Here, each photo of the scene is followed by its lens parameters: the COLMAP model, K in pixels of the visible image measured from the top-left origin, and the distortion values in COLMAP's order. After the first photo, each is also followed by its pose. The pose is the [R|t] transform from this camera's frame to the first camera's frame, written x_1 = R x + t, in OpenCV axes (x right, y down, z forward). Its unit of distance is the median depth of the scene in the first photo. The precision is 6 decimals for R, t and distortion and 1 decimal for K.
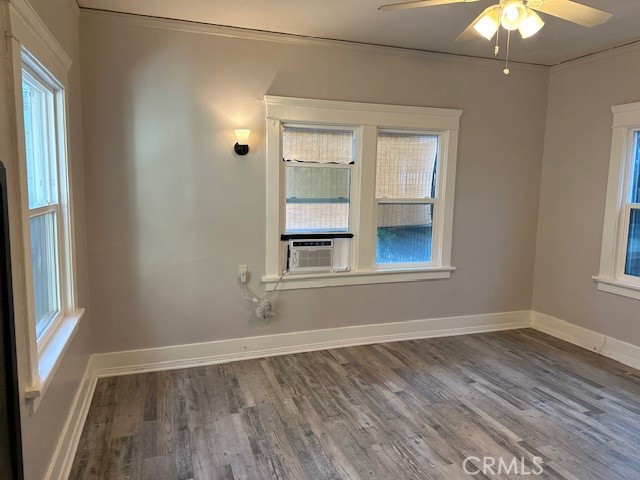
lens RADIAL K [[445.6, 0, 320.8], [0, 445.6, 238.0], [0, 0, 1]] dist [0.048668, -0.057751]
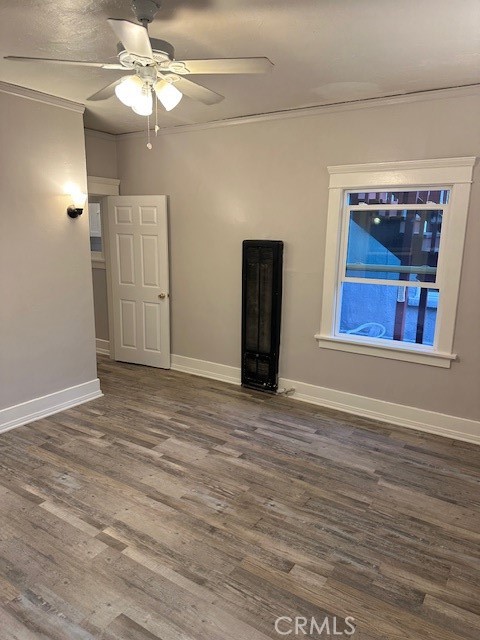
lens RADIAL K [[445.6, 0, 239.4], [0, 445.6, 321.2], [0, 0, 1]] dist [0.048668, -0.057751]
pose [[-0.792707, 0.092778, -0.602502, 0.693991], [-0.104309, 0.953131, 0.284009, -0.229333], [0.600613, 0.287982, -0.745876, 1.530450]]
